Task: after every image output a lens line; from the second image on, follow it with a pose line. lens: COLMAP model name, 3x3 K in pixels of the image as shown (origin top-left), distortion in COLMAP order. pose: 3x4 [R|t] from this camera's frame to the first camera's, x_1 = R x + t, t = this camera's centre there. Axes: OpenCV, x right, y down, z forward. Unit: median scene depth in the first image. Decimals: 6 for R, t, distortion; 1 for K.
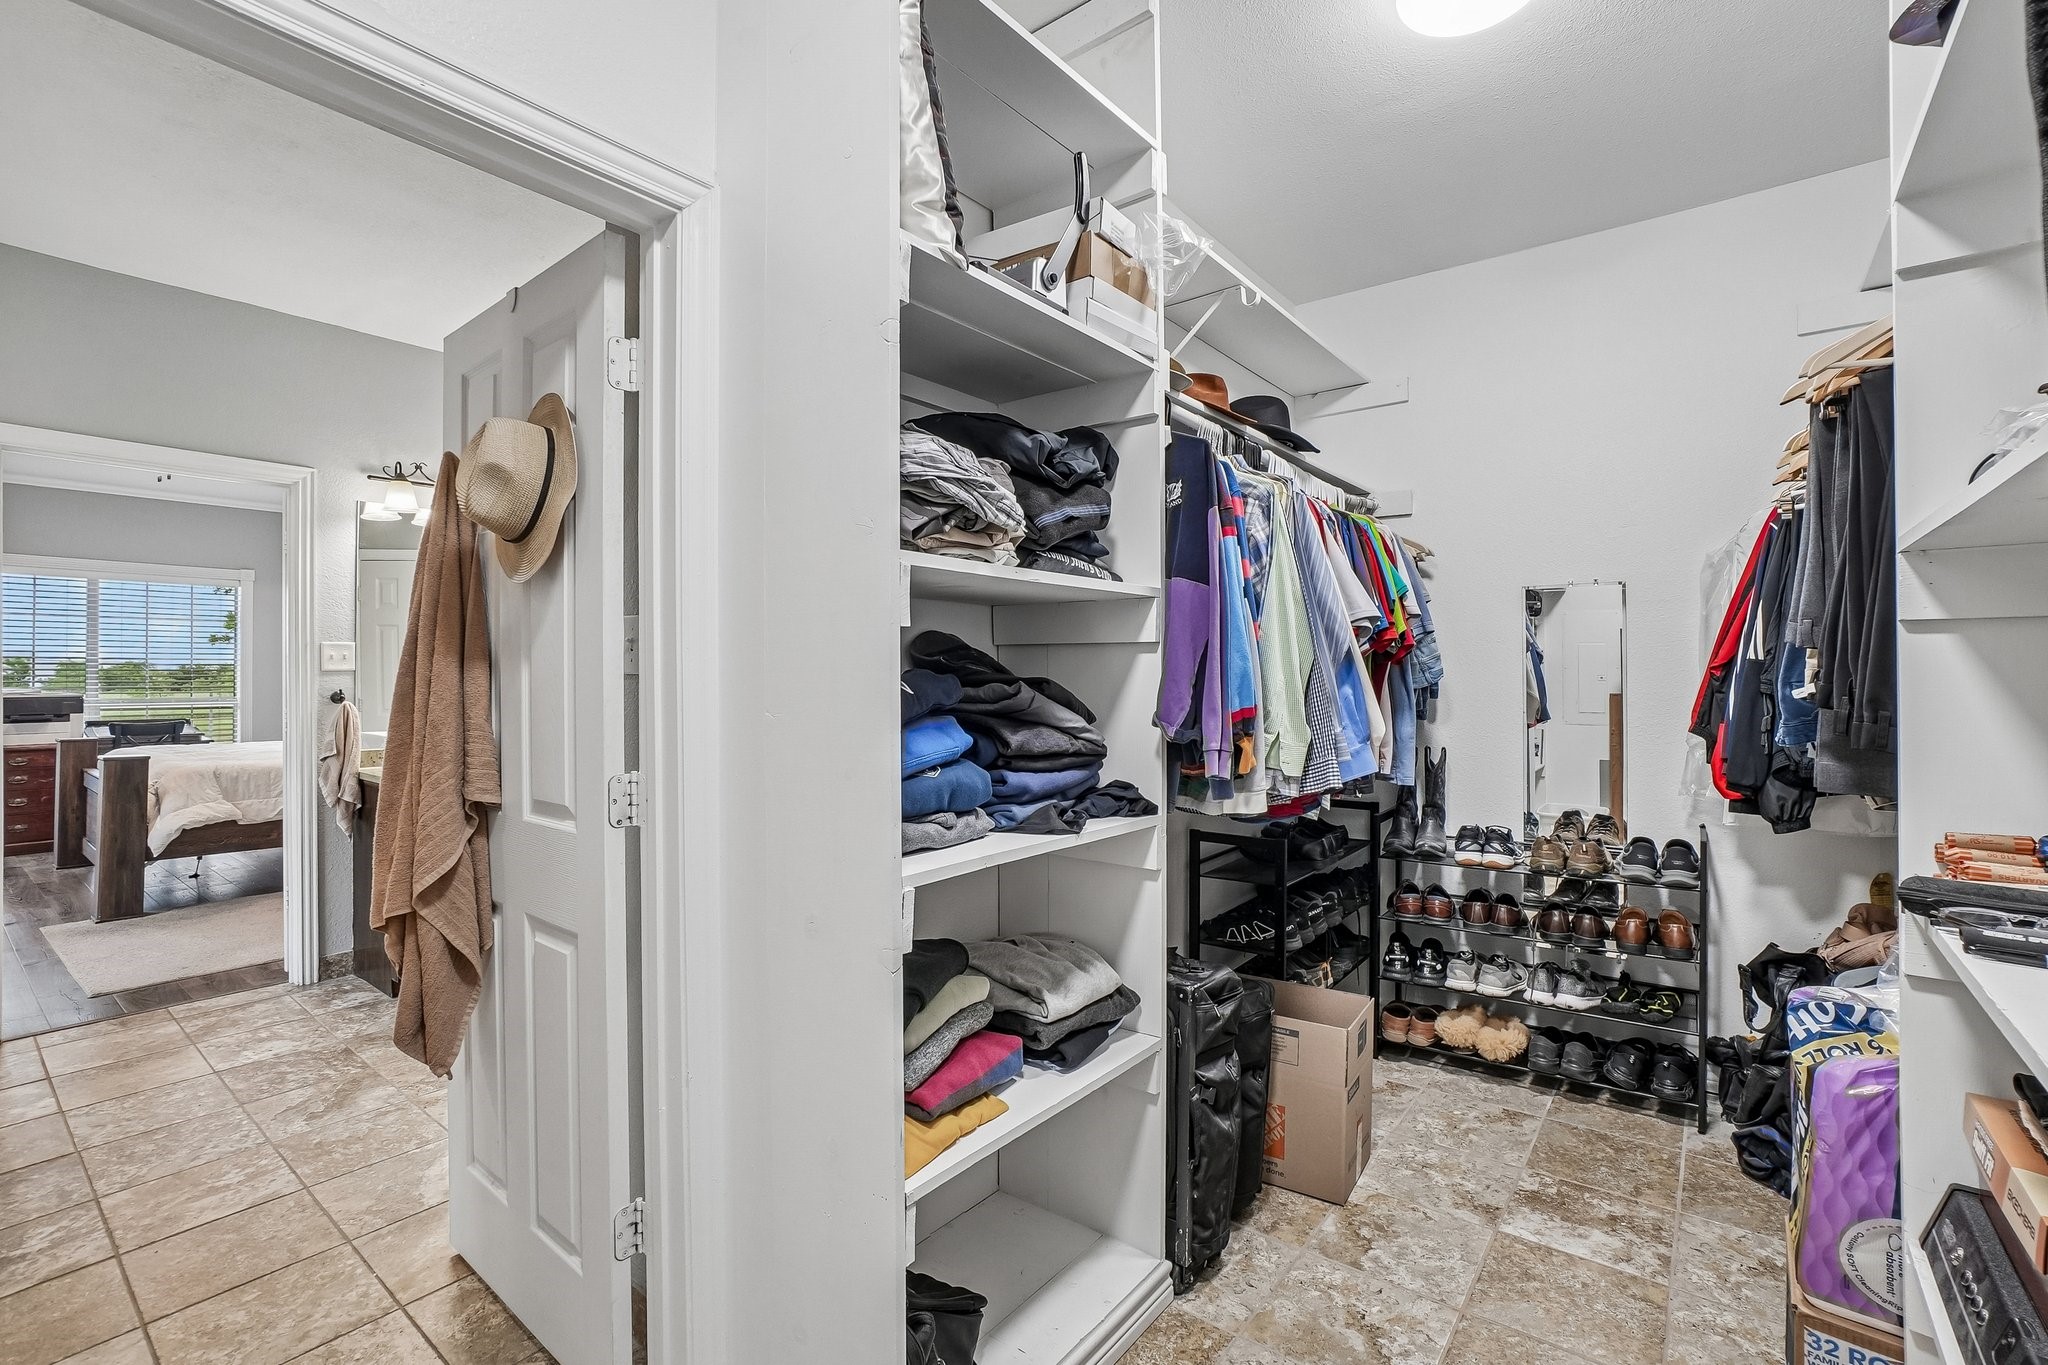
lens RADIAL K [[913.8, 0, 1000.0], [0, 913.8, 674.7], [0, 0, 1]] dist [-0.048051, 0.019470]
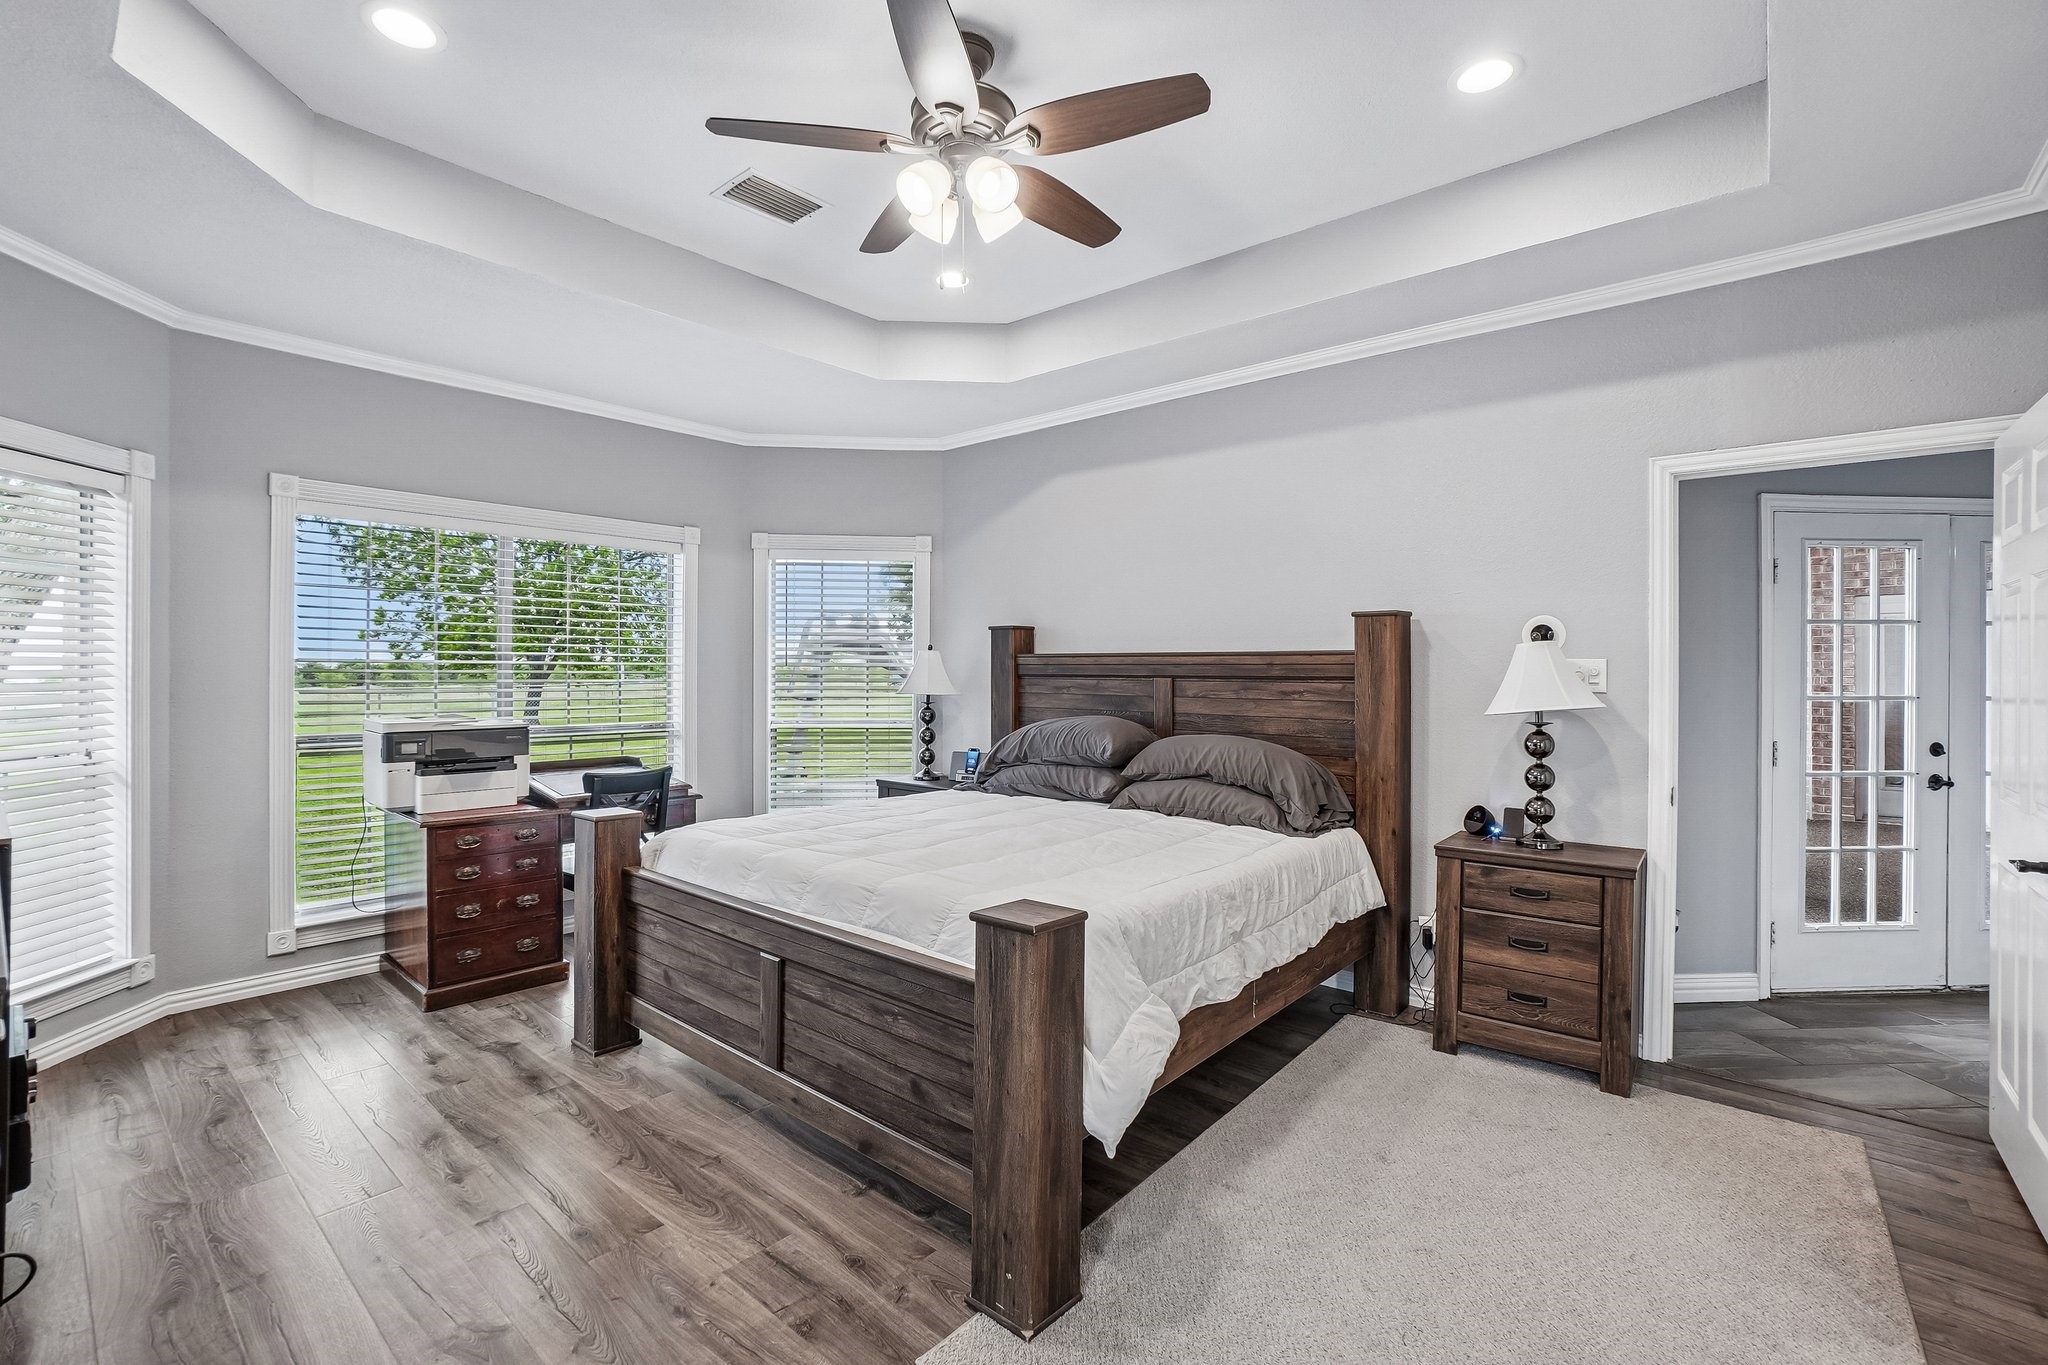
lens RADIAL K [[913.8, 0, 1000.0], [0, 913.8, 674.7], [0, 0, 1]] dist [-0.048051, 0.019470]
pose [[0.997899, -0.002643, -0.064733, -0.981684], [0.003216, 0.999957, 0.008743, -0.022446], [0.064707, -0.008933, 0.997864, 0.592286]]
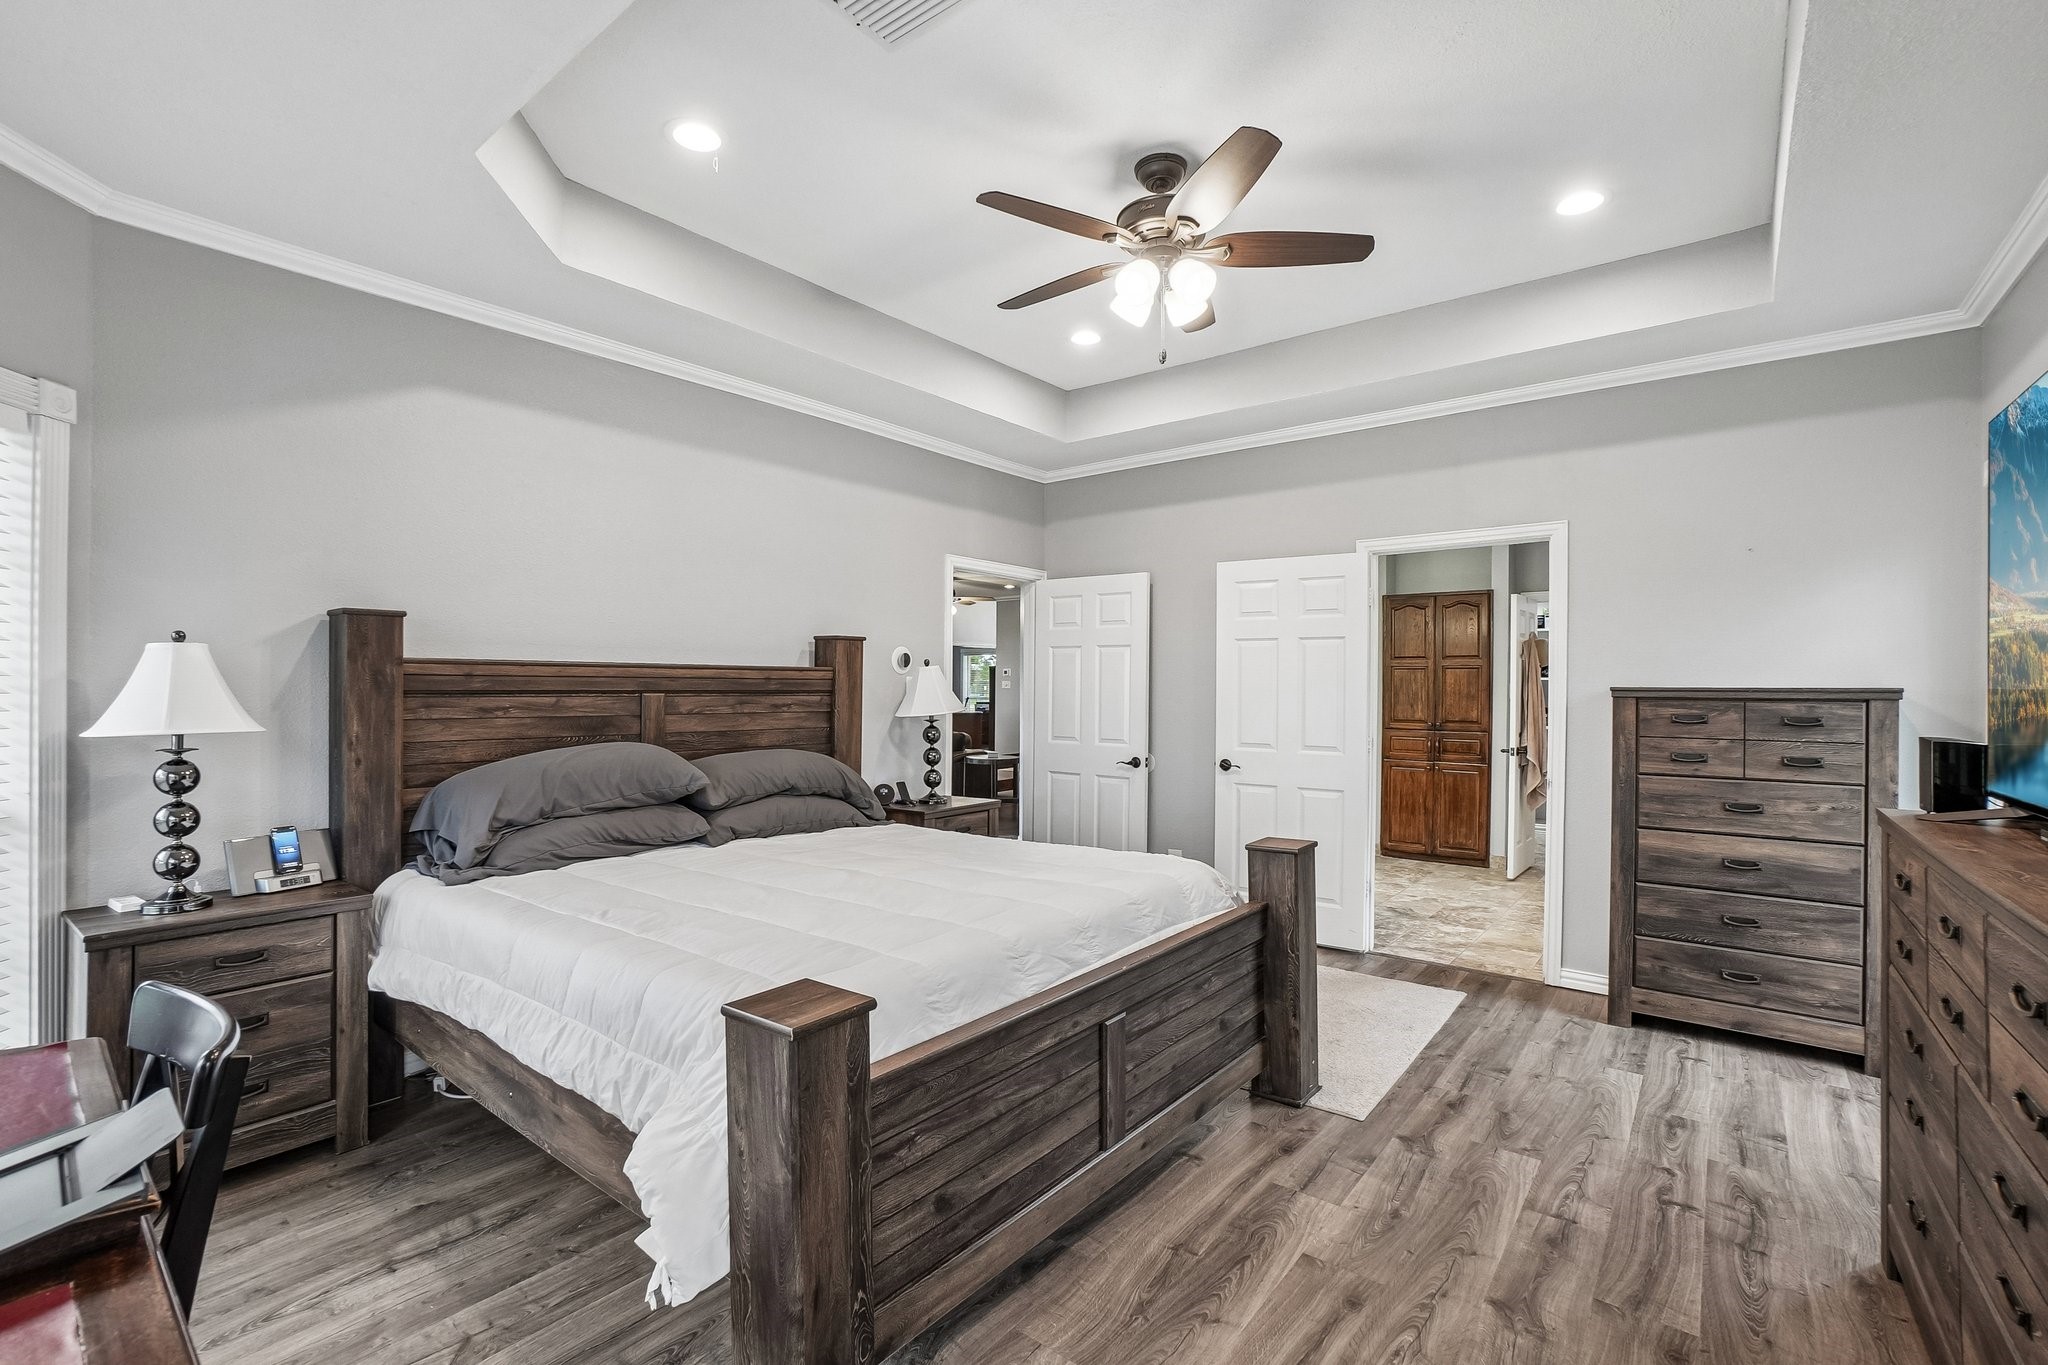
lens RADIAL K [[909.5, 0, 1027.4], [0, 909.5, 689.8], [0, 0, 1]] dist [-0.022350, 0.000000]
pose [[-0.009037, -0.005207, 0.999946, -1.628873], [-0.004717, 0.999976, 0.005165, -0.018976], [-0.999948, -0.004670, -0.009061, 1.181647]]
